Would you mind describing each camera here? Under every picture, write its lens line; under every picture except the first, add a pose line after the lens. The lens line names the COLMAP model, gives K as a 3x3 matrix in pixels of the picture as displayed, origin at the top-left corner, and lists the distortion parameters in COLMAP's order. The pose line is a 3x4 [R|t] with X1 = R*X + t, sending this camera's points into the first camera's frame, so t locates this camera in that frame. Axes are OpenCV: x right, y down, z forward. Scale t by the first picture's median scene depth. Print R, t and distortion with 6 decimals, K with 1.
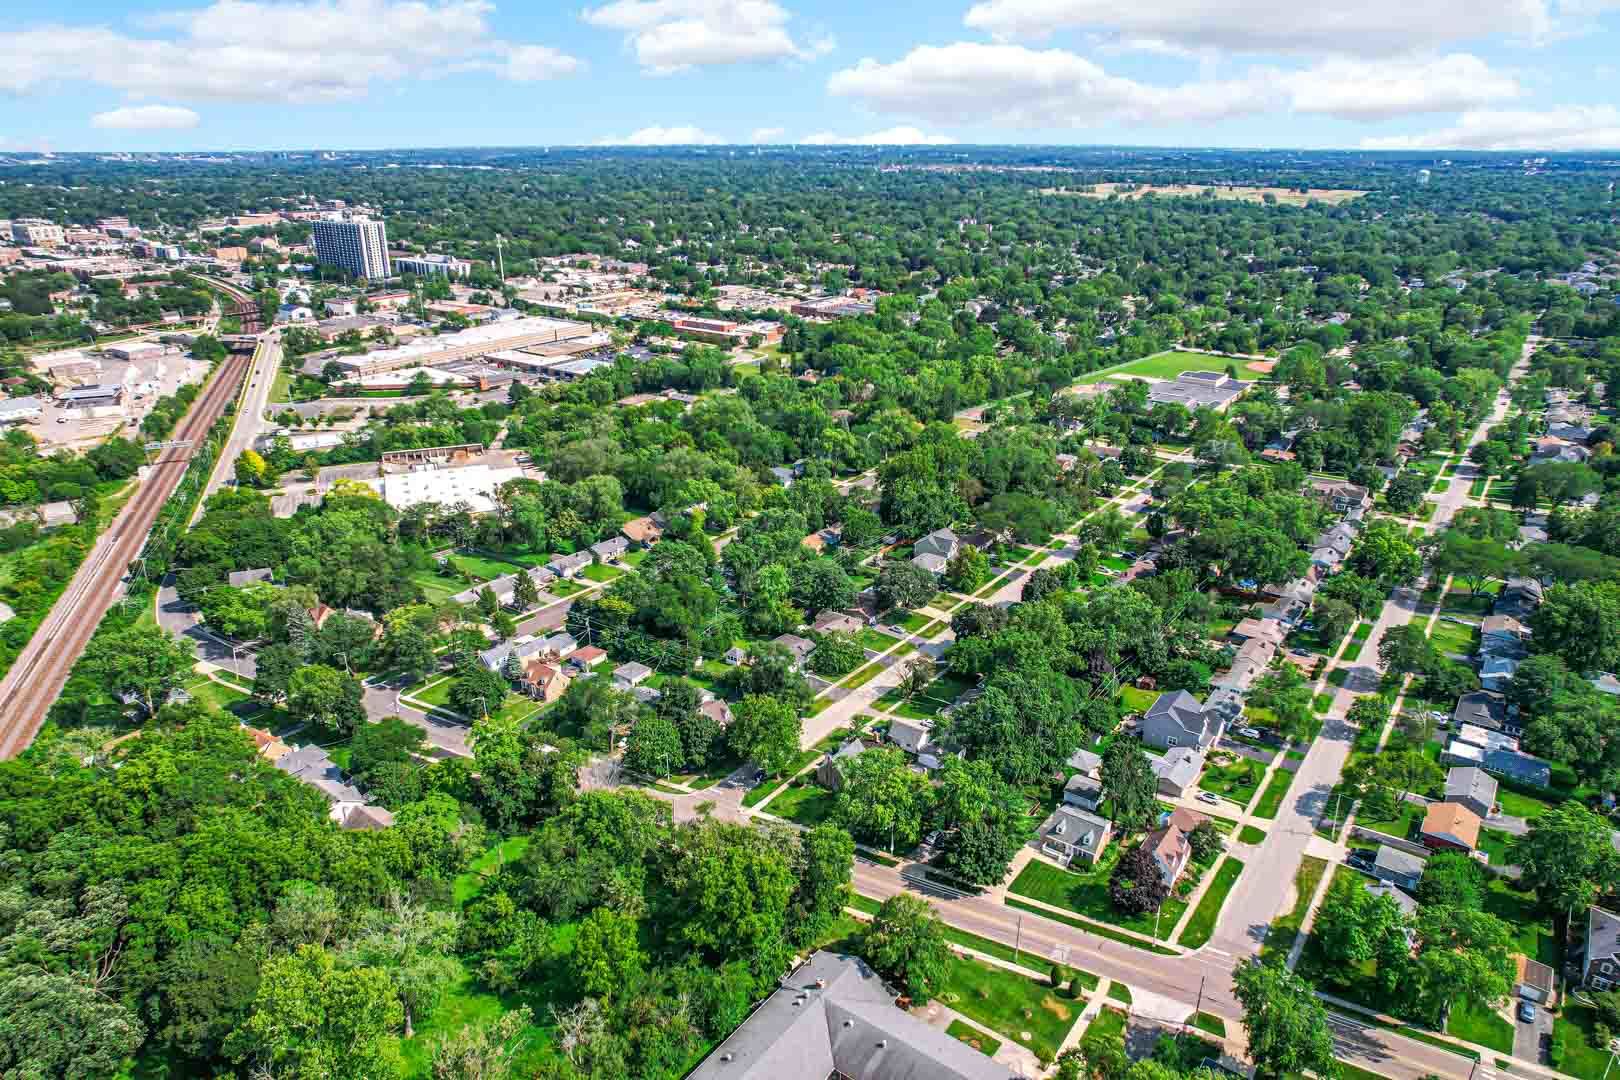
lens RADIAL K [[1043.8, 0, 810.0], [0, 1043.8, 540.0], [0, 0, 1]] dist [-0.084172, 0.075772]
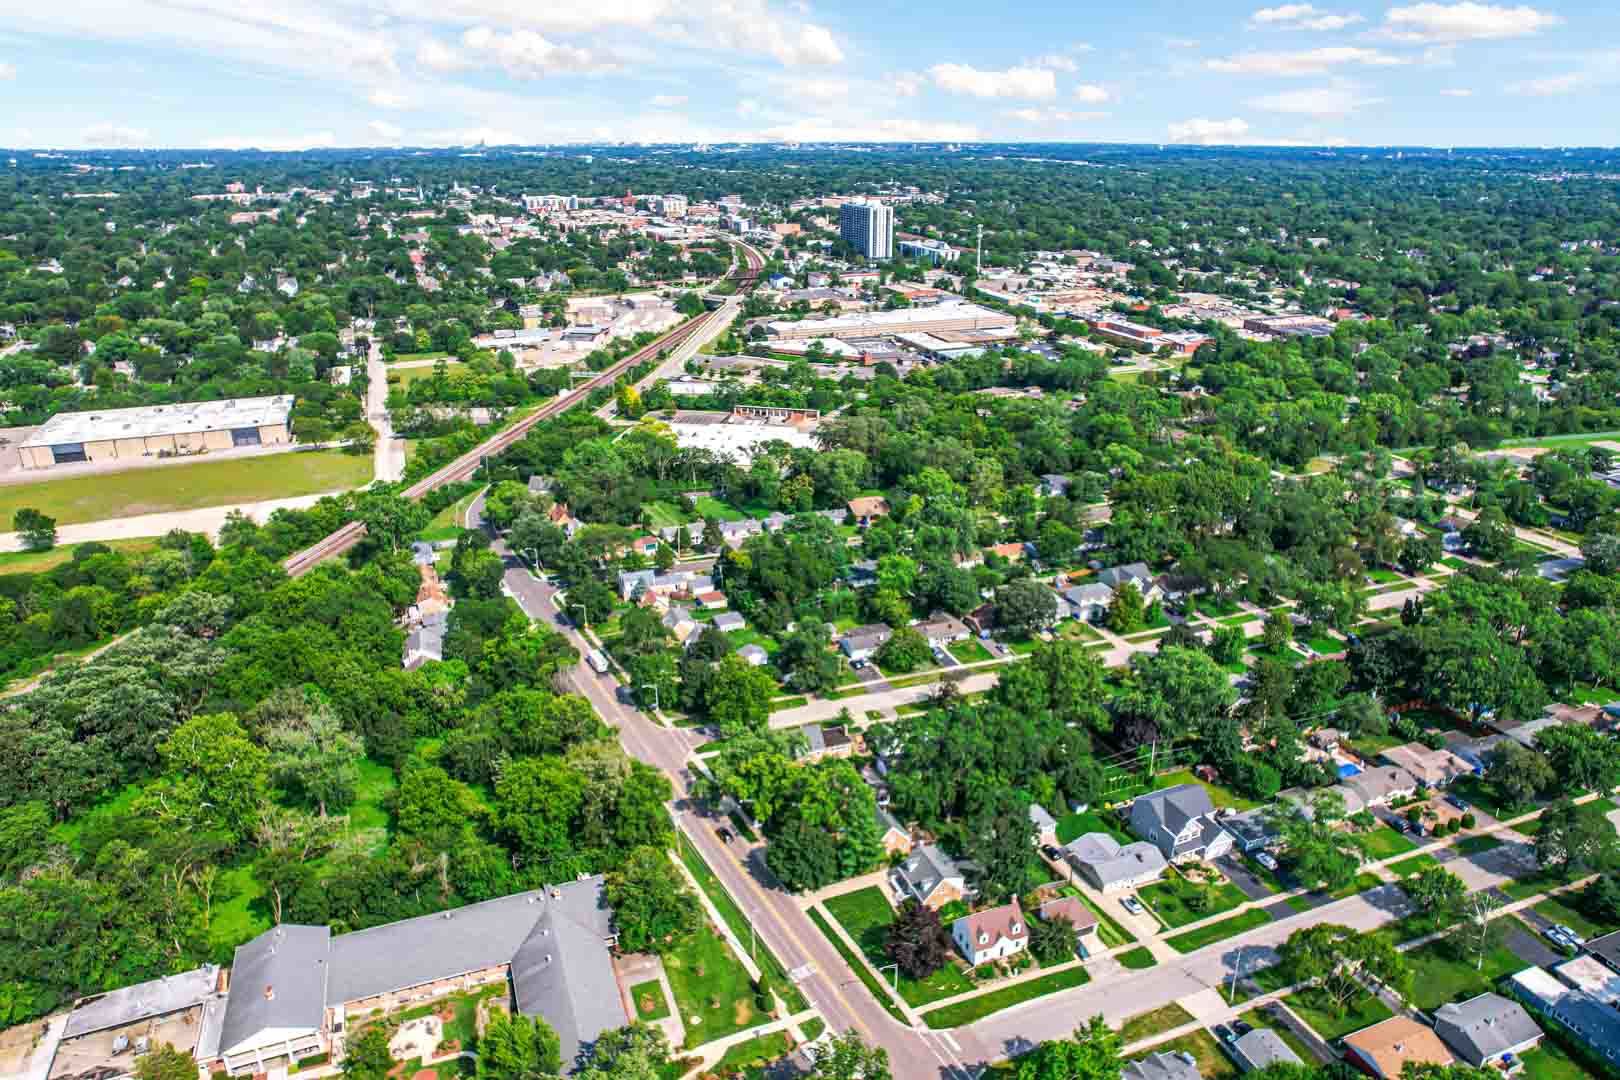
lens RADIAL K [[1043.8, 0, 810.0], [0, 1043.8, 540.0], [0, 0, 1]] dist [-0.084172, 0.075772]
pose [[0.846197, 0.194670, -0.496038, 0.314476], [-0.193330, 0.979611, 0.054643, -0.023146], [0.496561, 0.049660, 0.866580, 0.071713]]
